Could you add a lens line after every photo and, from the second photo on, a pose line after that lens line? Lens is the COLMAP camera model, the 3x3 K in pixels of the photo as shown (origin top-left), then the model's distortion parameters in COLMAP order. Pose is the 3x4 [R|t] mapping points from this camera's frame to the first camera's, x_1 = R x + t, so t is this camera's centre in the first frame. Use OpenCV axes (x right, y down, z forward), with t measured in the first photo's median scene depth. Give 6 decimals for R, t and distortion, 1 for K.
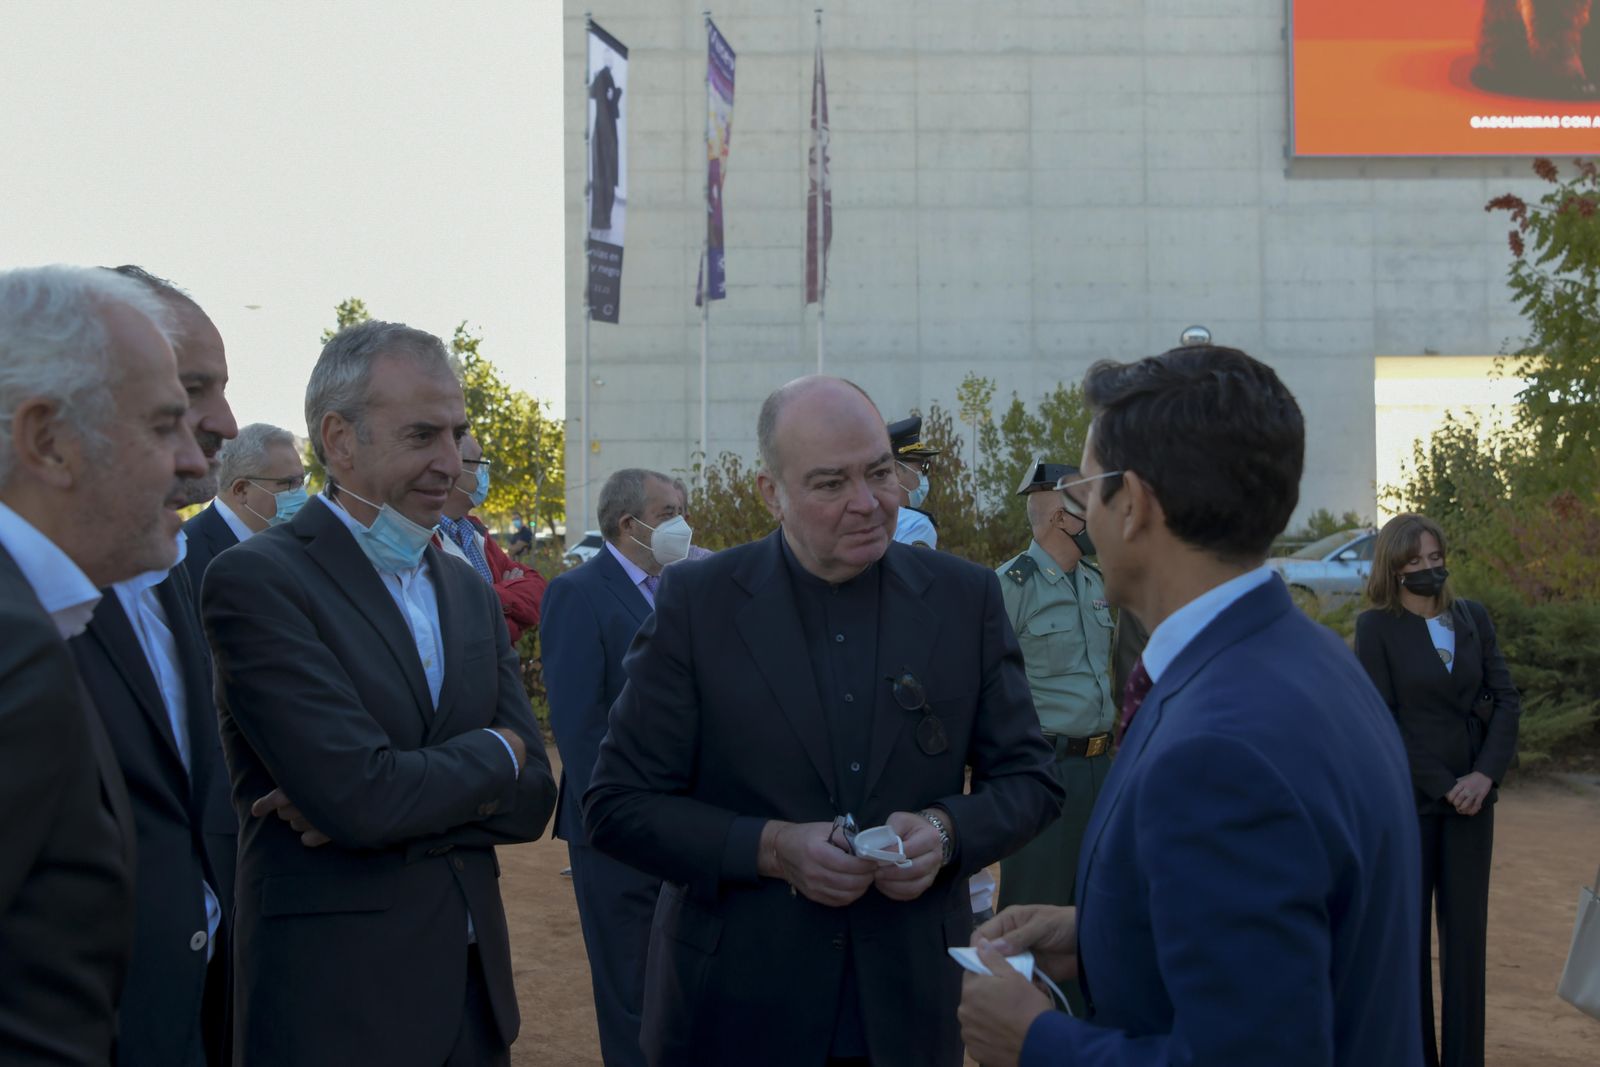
lens RADIAL K [[1677.4, 0, 800.0], [0, 1677.4, 533.5], [0, 0, 1]] dist [-0.016599, 0.019153]
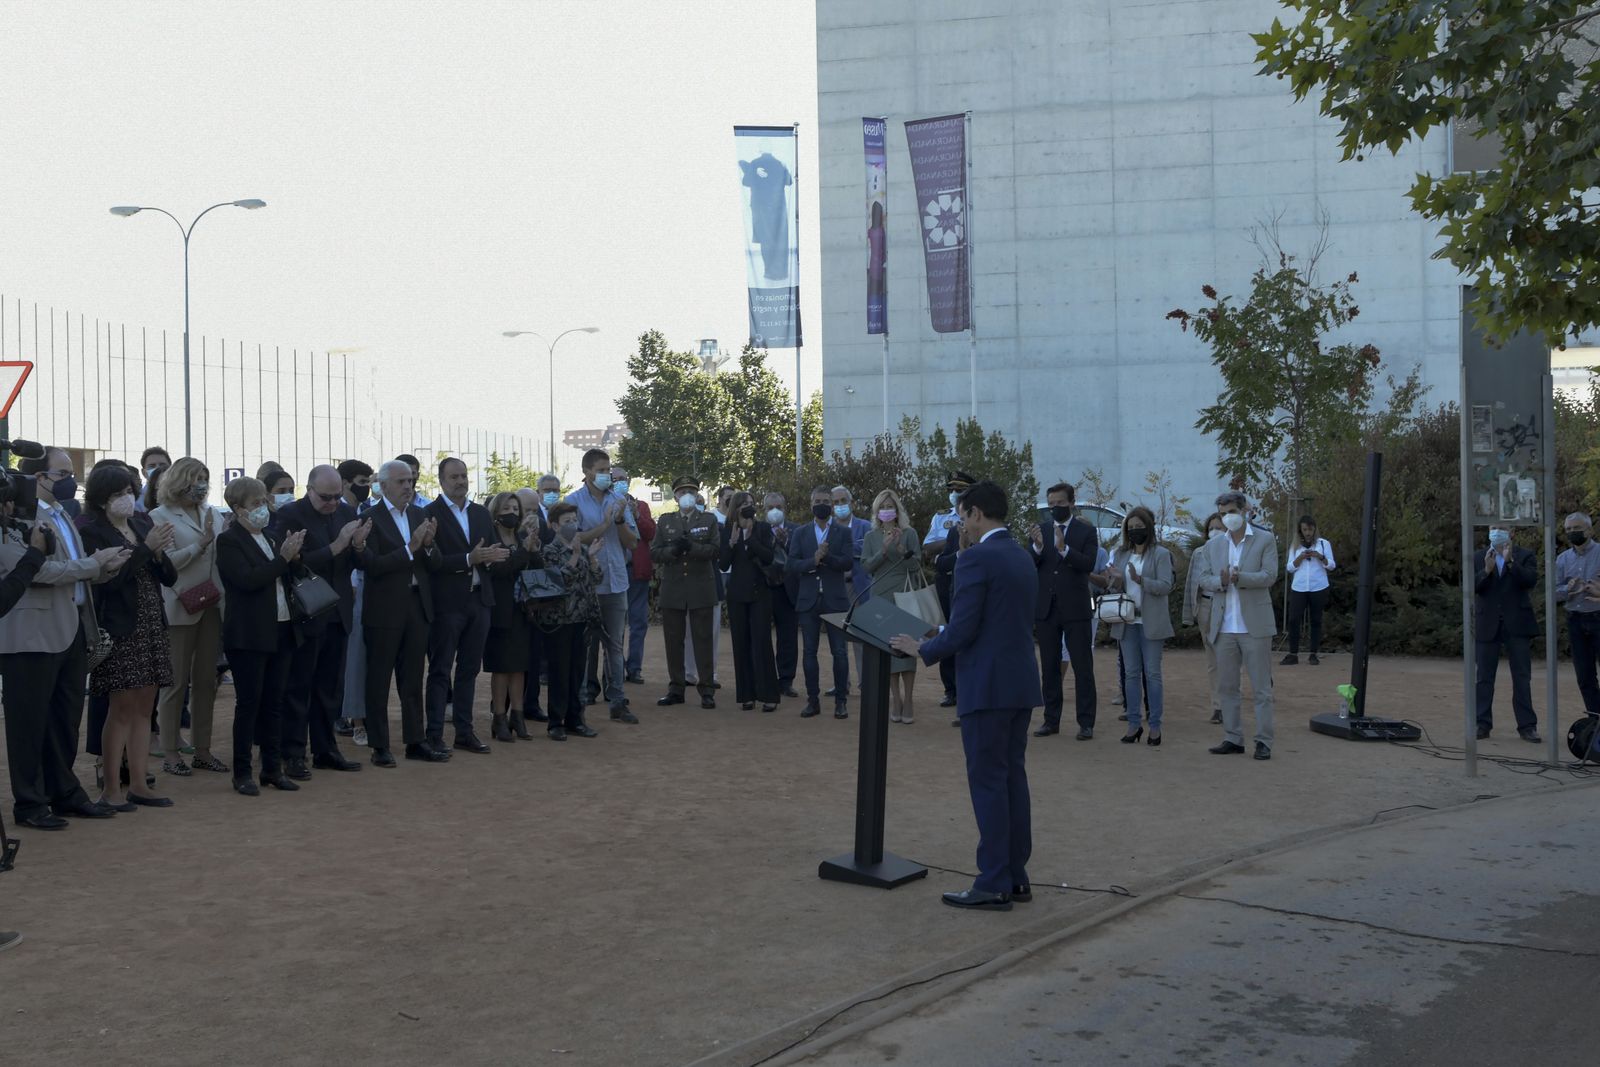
lens RADIAL K [[1677.4, 0, 800.0], [0, 1677.4, 533.5], [0, 0, 1]] dist [-0.016599, 0.019153]
pose [[0.977745, -0.010003, -0.209560, 0.098397], [0.011850, 0.999901, 0.007560, 0.003959], [0.209464, -0.009875, 0.977766, -0.201438]]
